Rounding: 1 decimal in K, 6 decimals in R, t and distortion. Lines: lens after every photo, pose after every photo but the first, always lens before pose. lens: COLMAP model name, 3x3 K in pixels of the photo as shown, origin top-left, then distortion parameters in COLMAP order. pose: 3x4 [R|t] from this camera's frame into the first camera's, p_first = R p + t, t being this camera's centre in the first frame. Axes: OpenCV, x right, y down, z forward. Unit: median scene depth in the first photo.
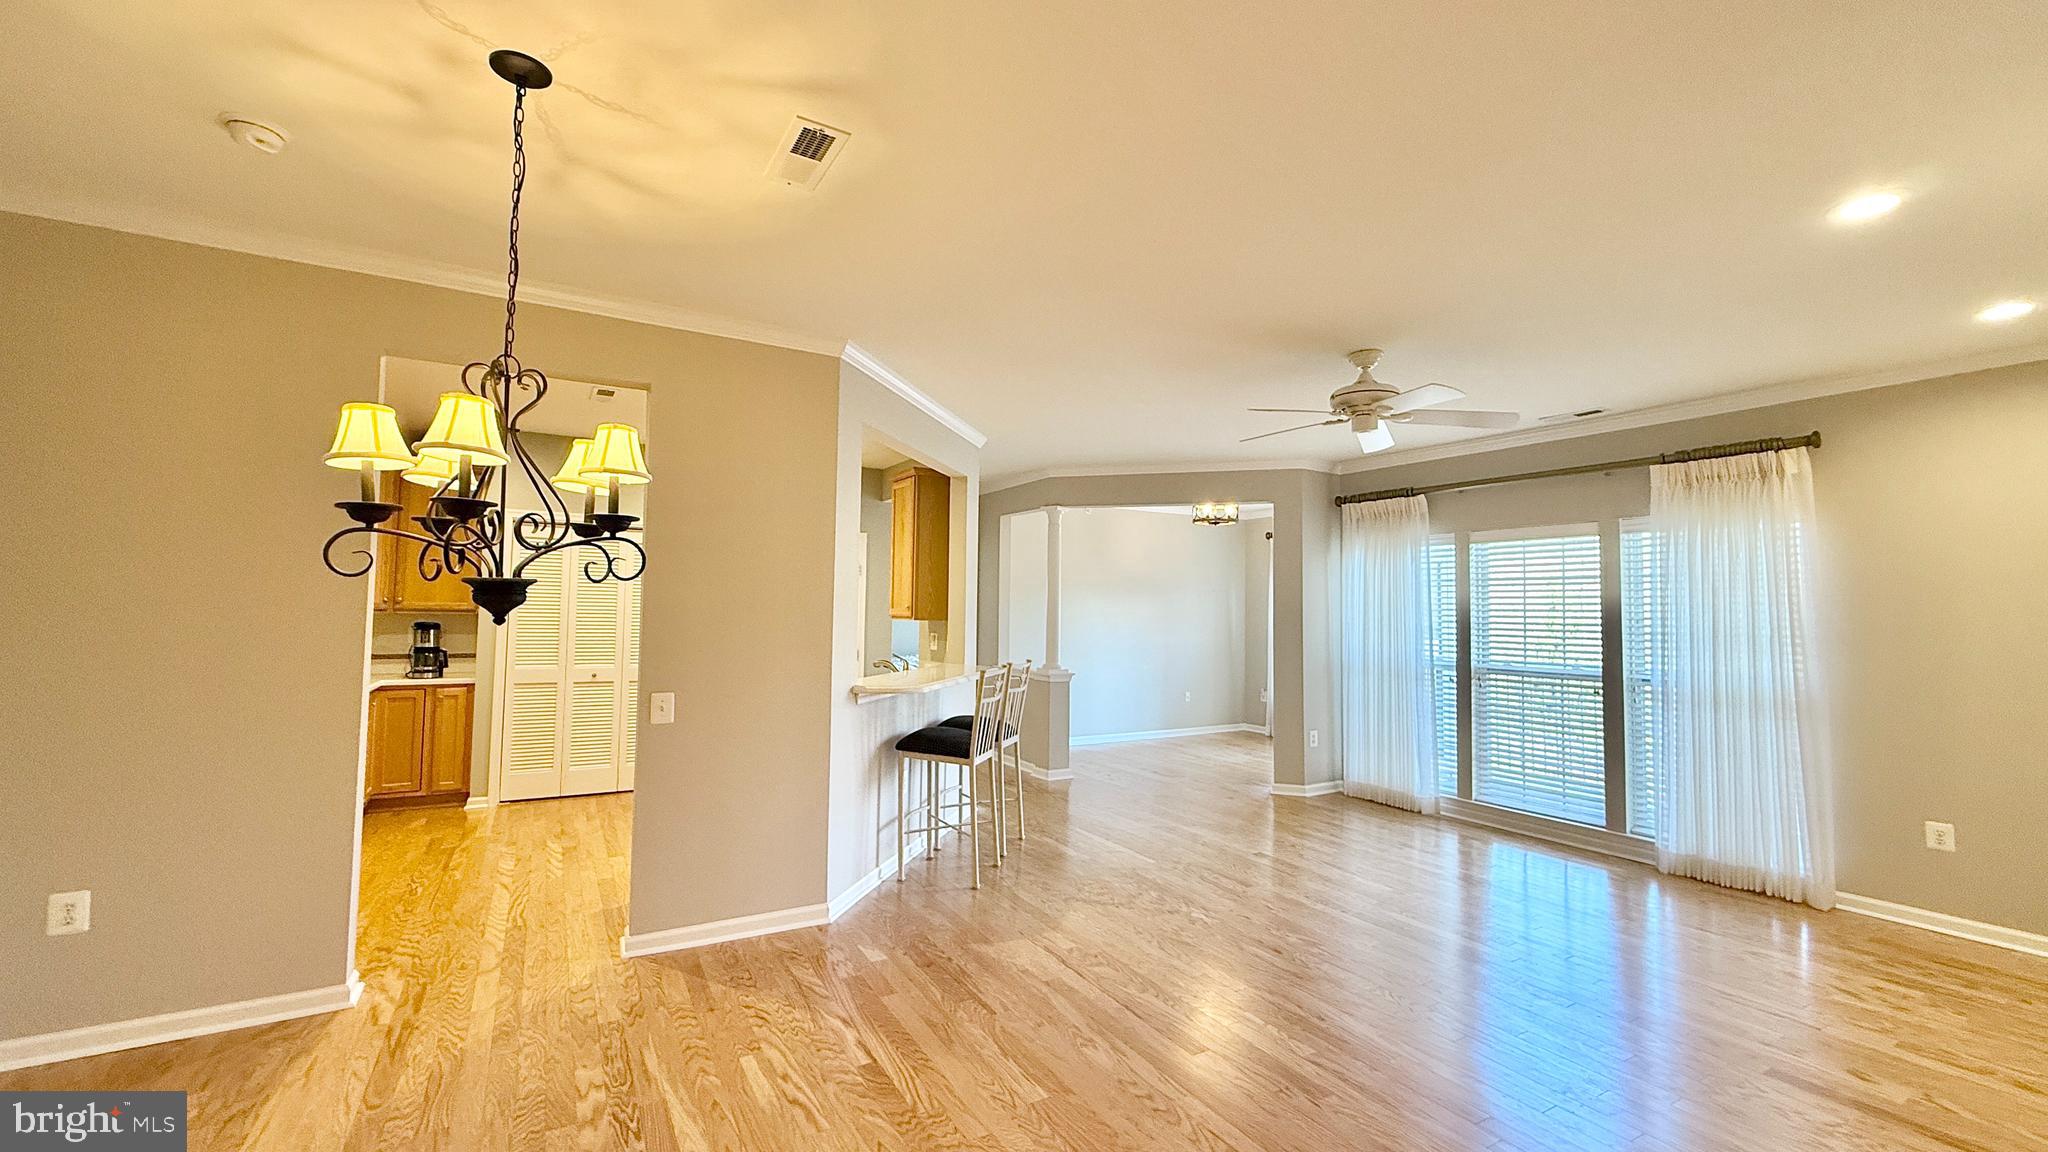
lens RADIAL K [[811.7, 0, 1018.1], [0, 811.7, 574.5], [0, 0, 1]] dist [0.000381, -0.000405]
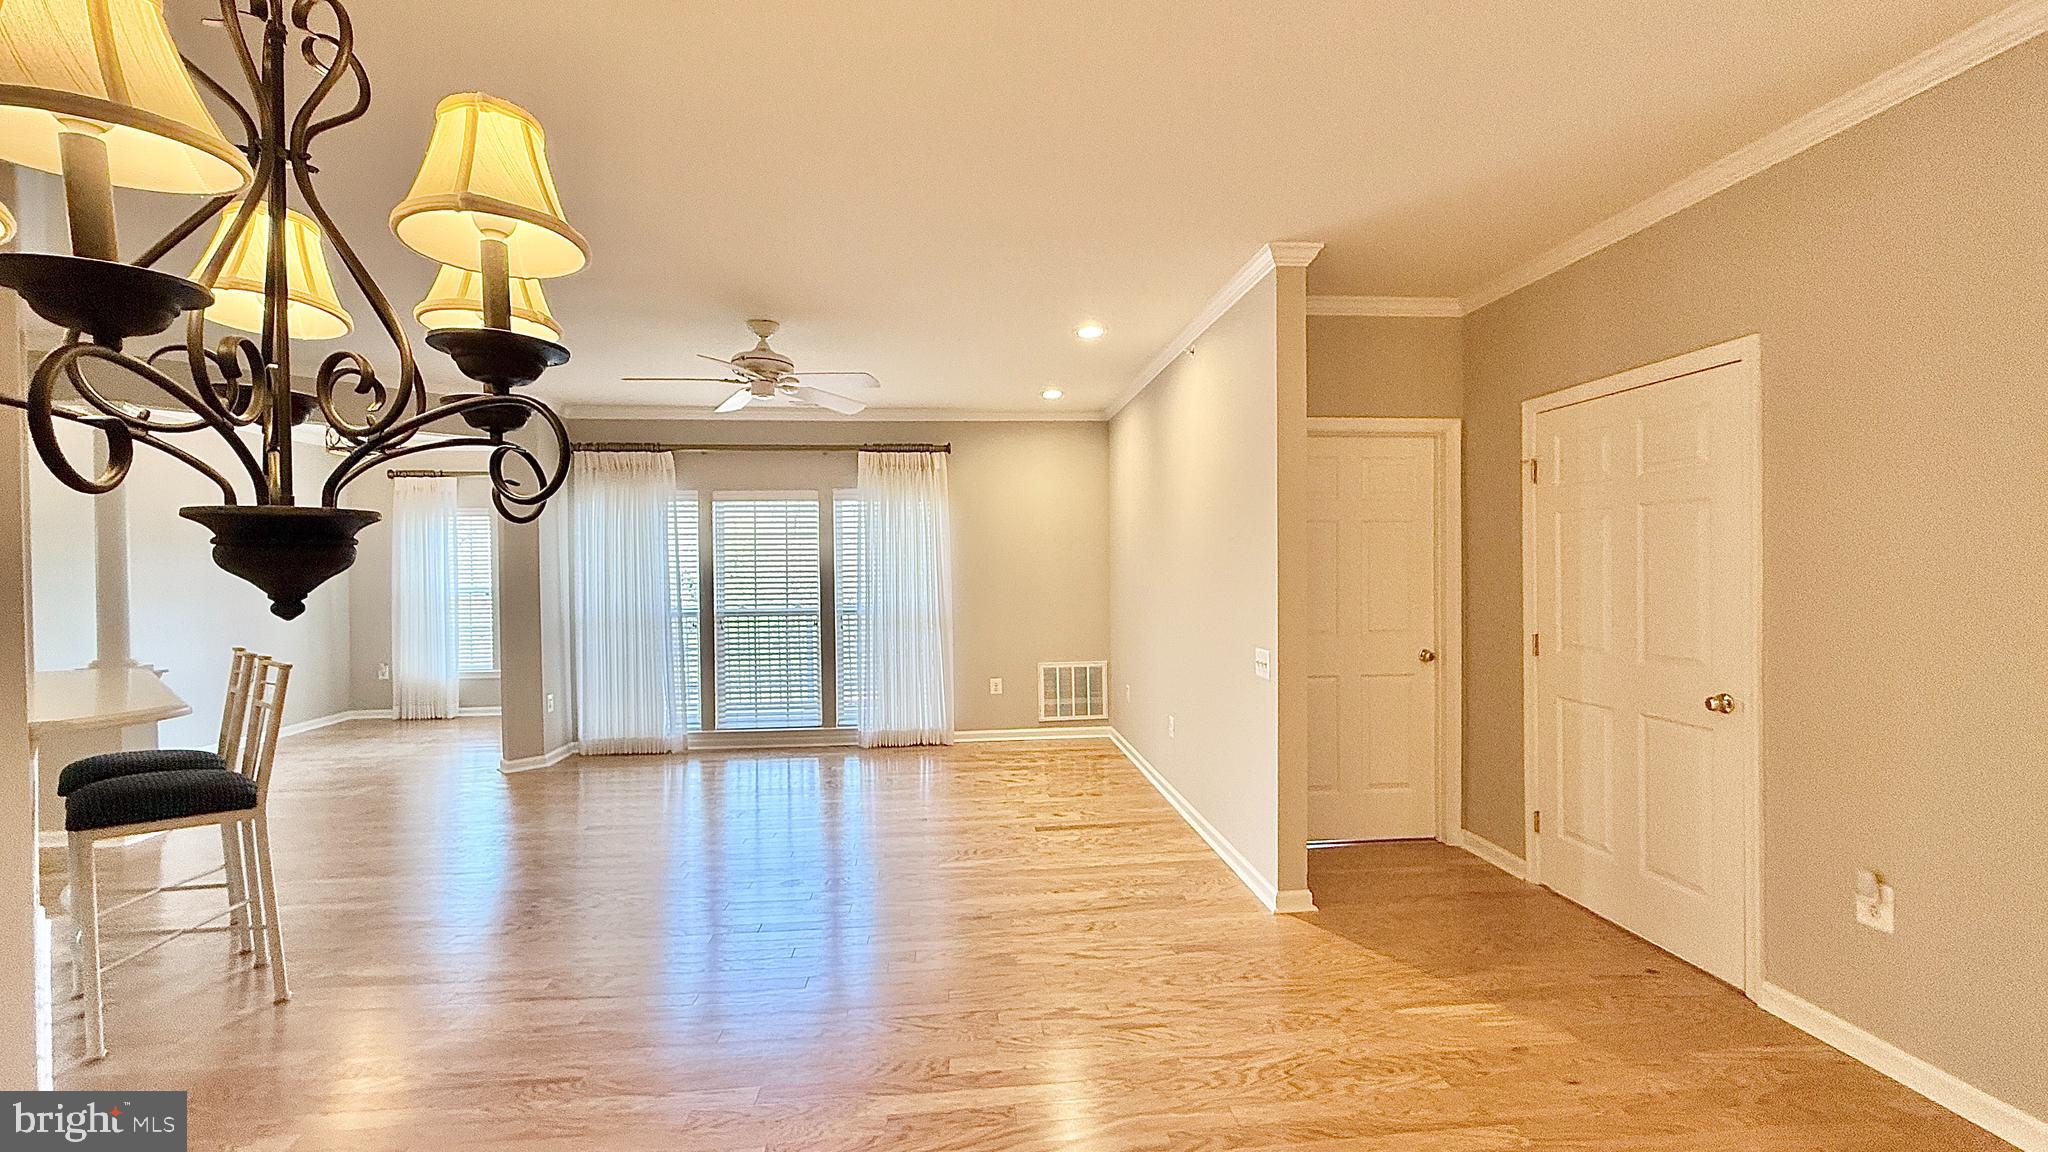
lens RADIAL K [[811.7, 0, 1018.1], [0, 811.7, 574.5], [0, 0, 1]] dist [0.000381, -0.000405]
pose [[0.424906, -0.028823, 0.904778, -0.312324], [-0.024662, 0.998753, 0.043399, 0.003843], [-0.904901, -0.040754, 0.423666, 0.171224]]
